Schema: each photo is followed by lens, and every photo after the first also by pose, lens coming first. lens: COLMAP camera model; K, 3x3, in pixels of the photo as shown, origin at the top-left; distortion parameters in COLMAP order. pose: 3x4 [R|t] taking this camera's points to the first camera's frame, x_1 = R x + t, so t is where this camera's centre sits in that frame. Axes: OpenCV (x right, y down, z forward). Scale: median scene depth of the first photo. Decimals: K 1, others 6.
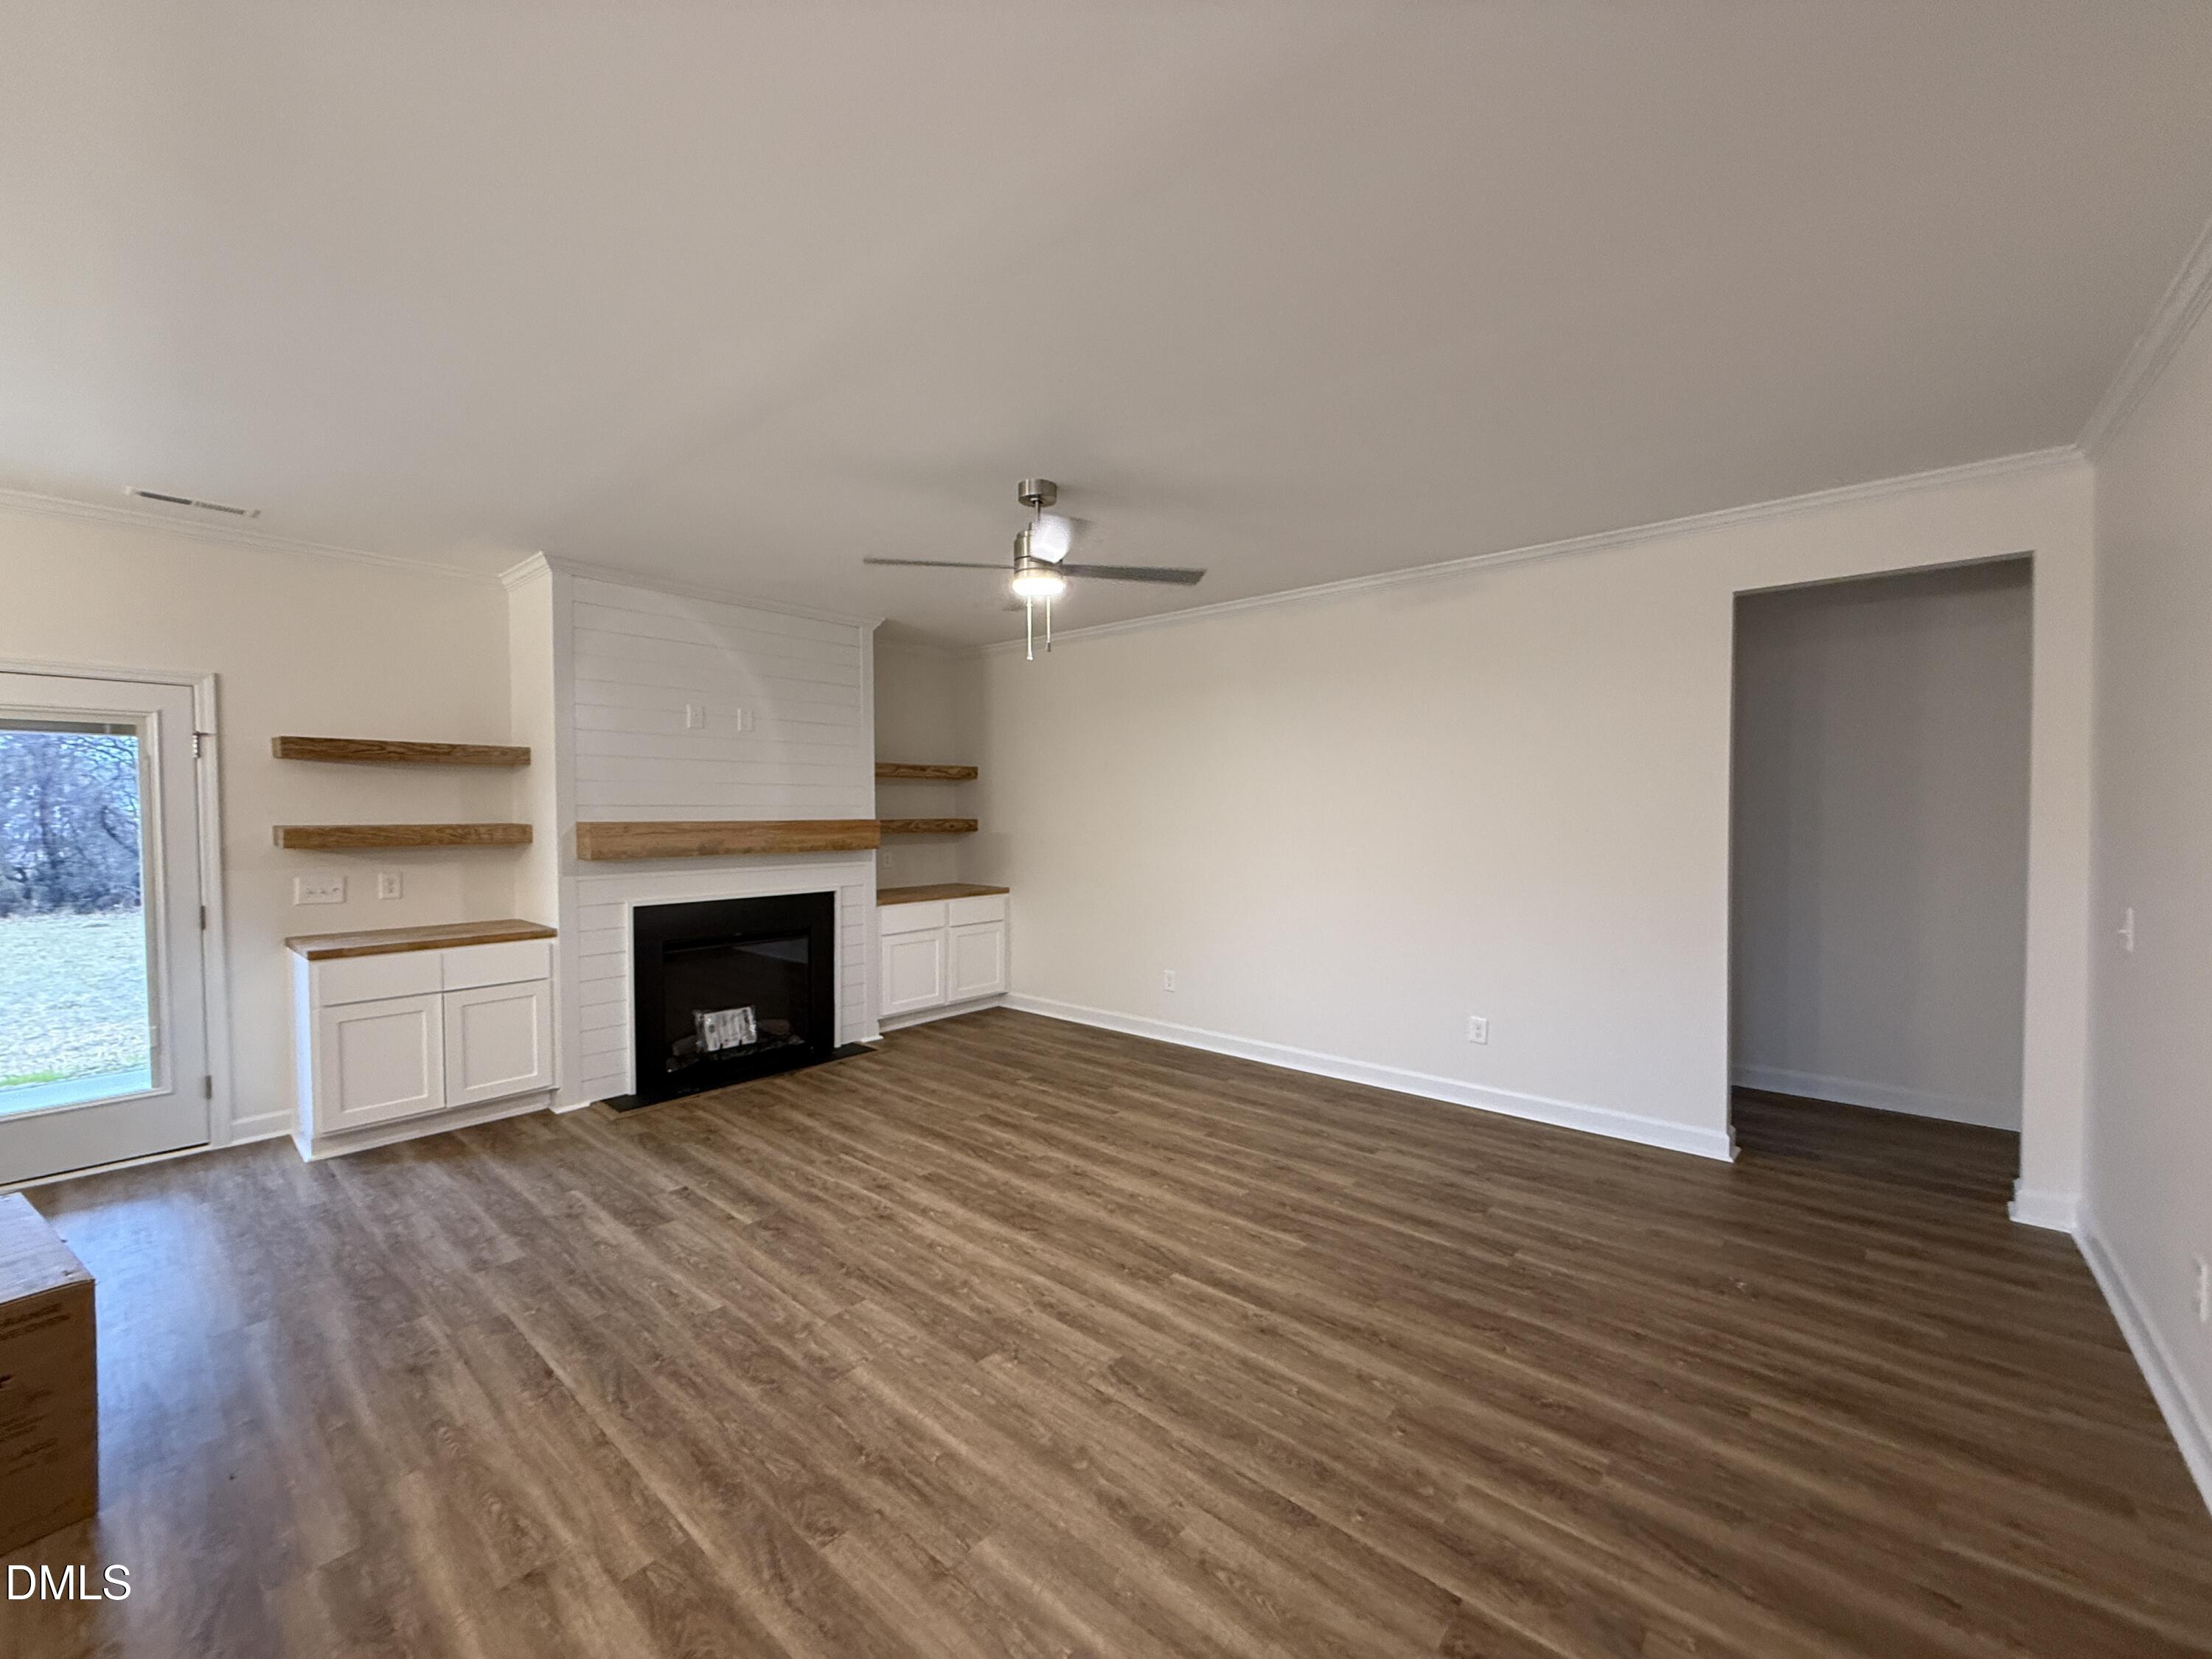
lens RADIAL K [[880.1, 0, 1101.5], [0, 880.1, 827.9], [0, 0, 1]] dist [-0.001299, -0.000134]
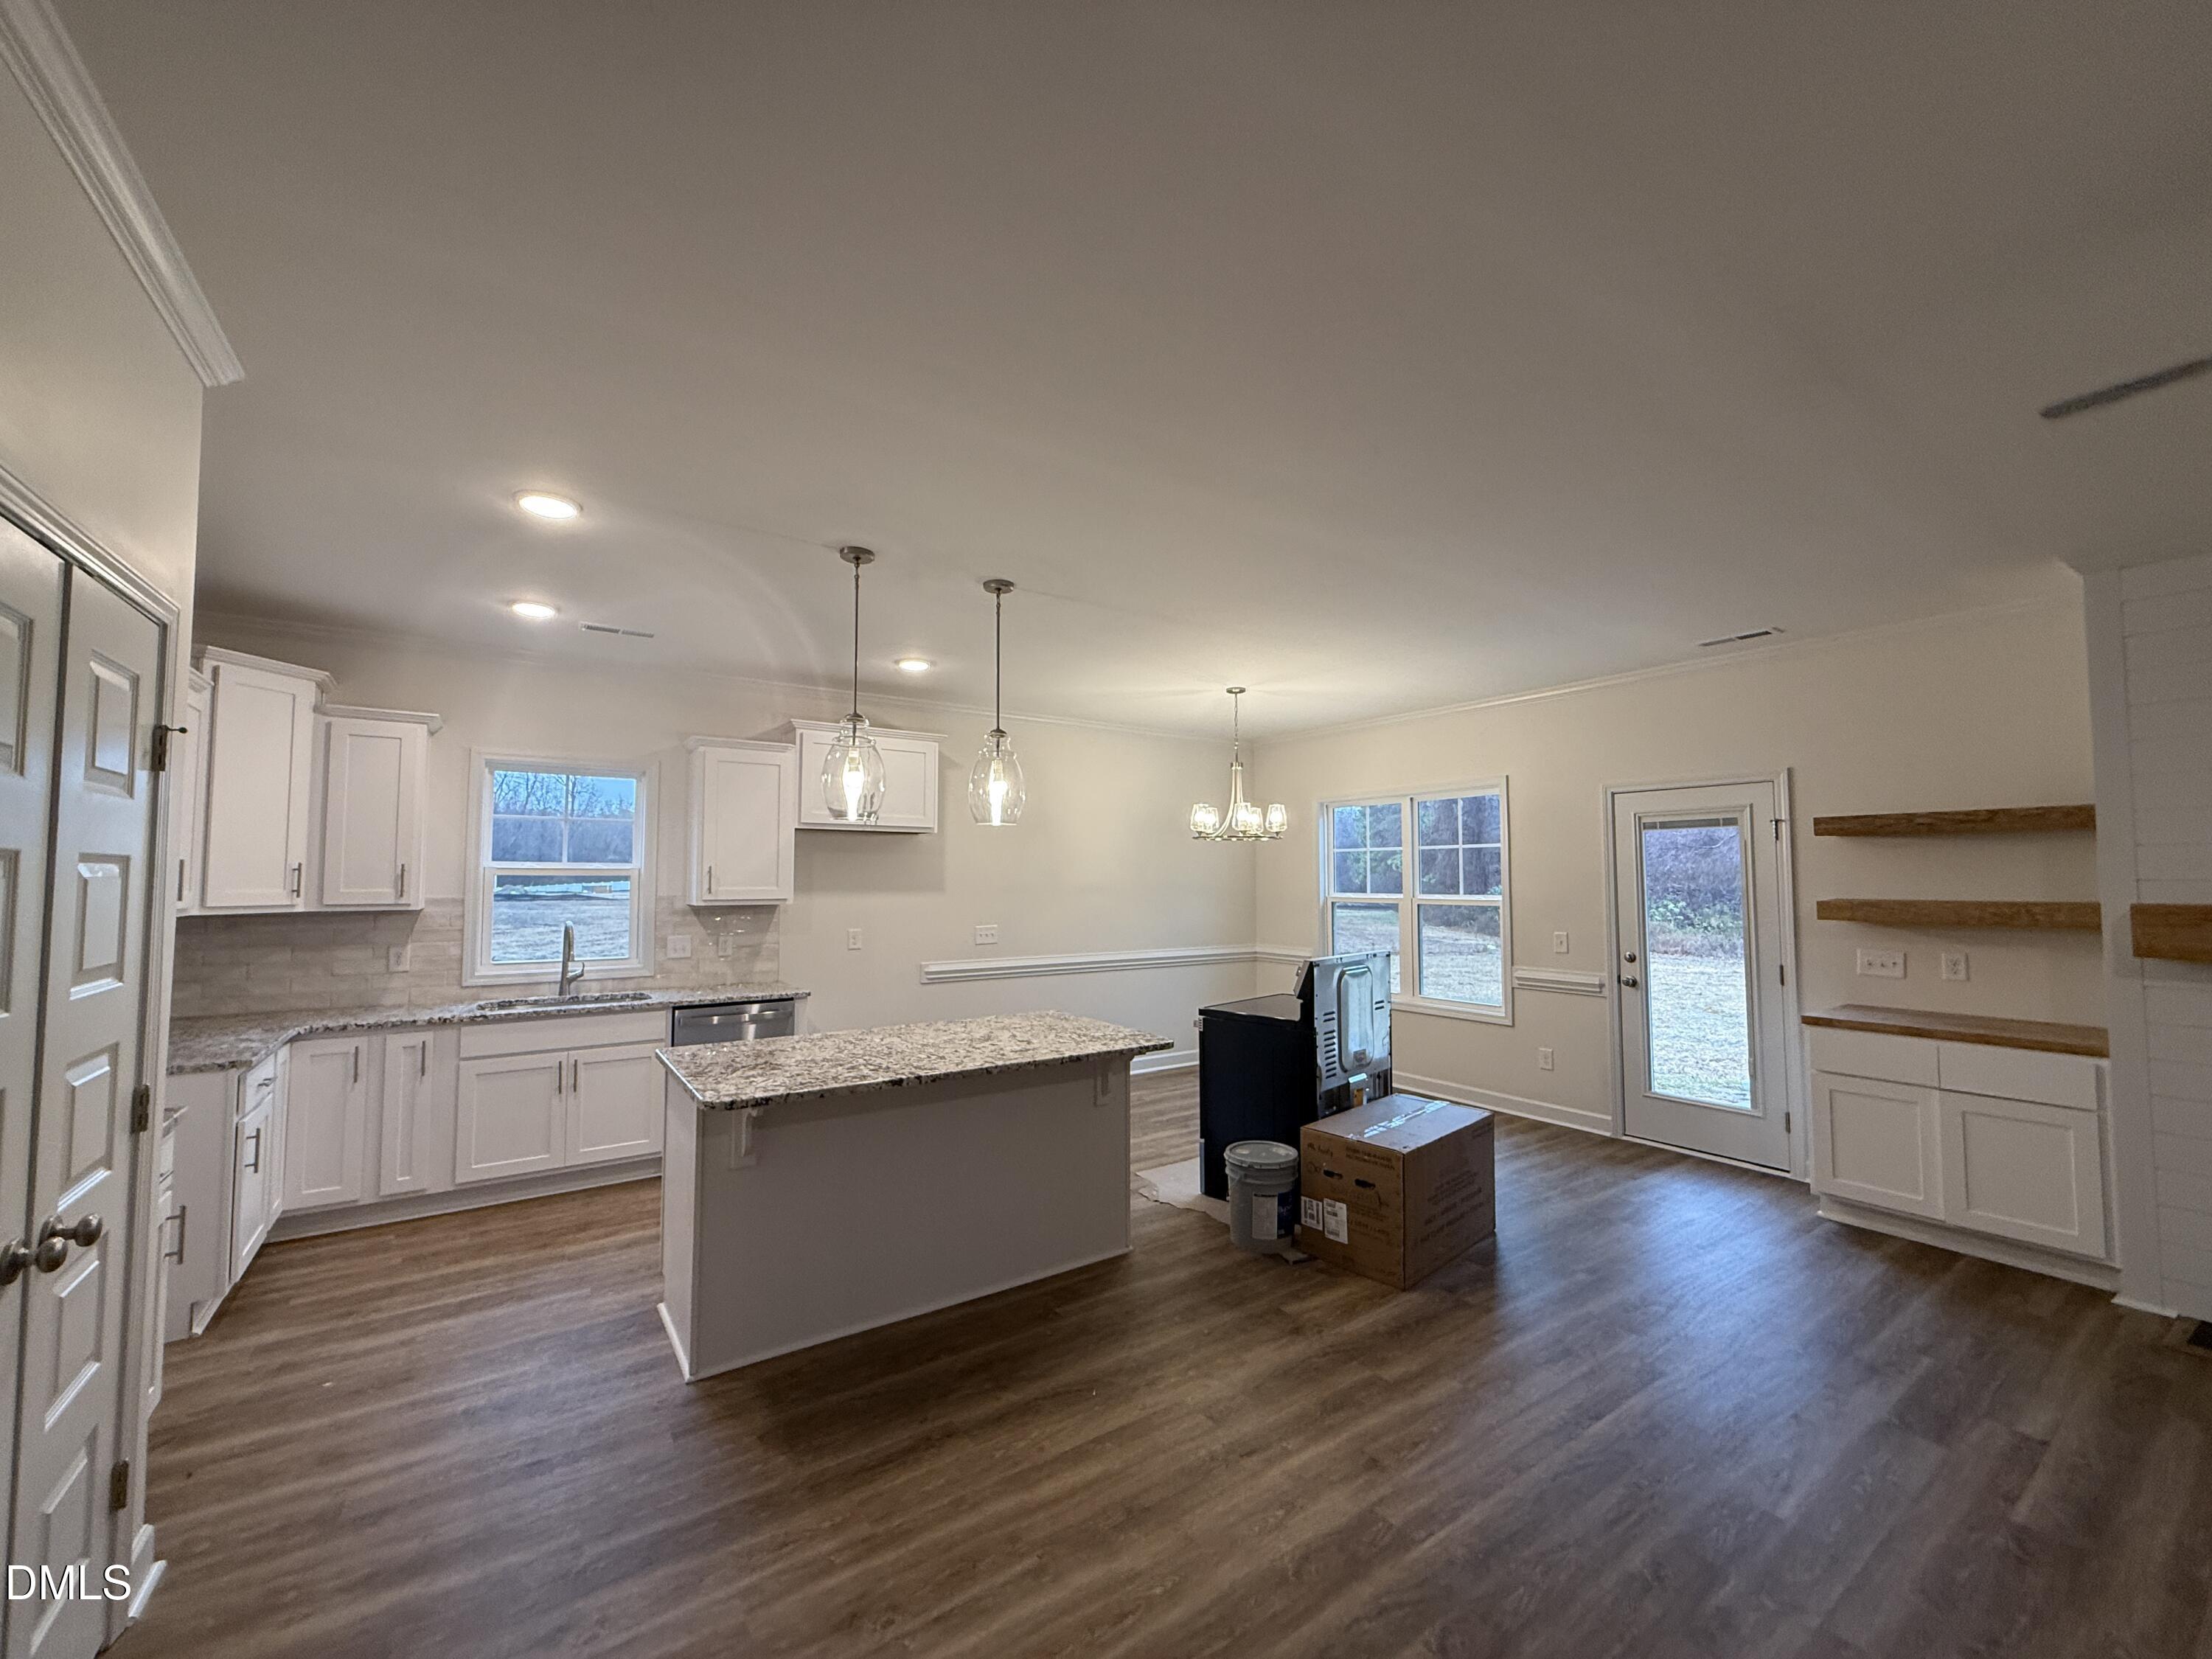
lens RADIAL K [[880.1, 0, 1103.4], [0, 880.1, 832.7], [0, 0, 1]] dist [-0.001299, -0.000134]
pose [[-0.254659, -0.050399, -0.965717, 0.356926], [-0.018611, 0.998711, -0.047213, -0.016520], [0.966852, 0.005949, -0.255268, 0.417506]]
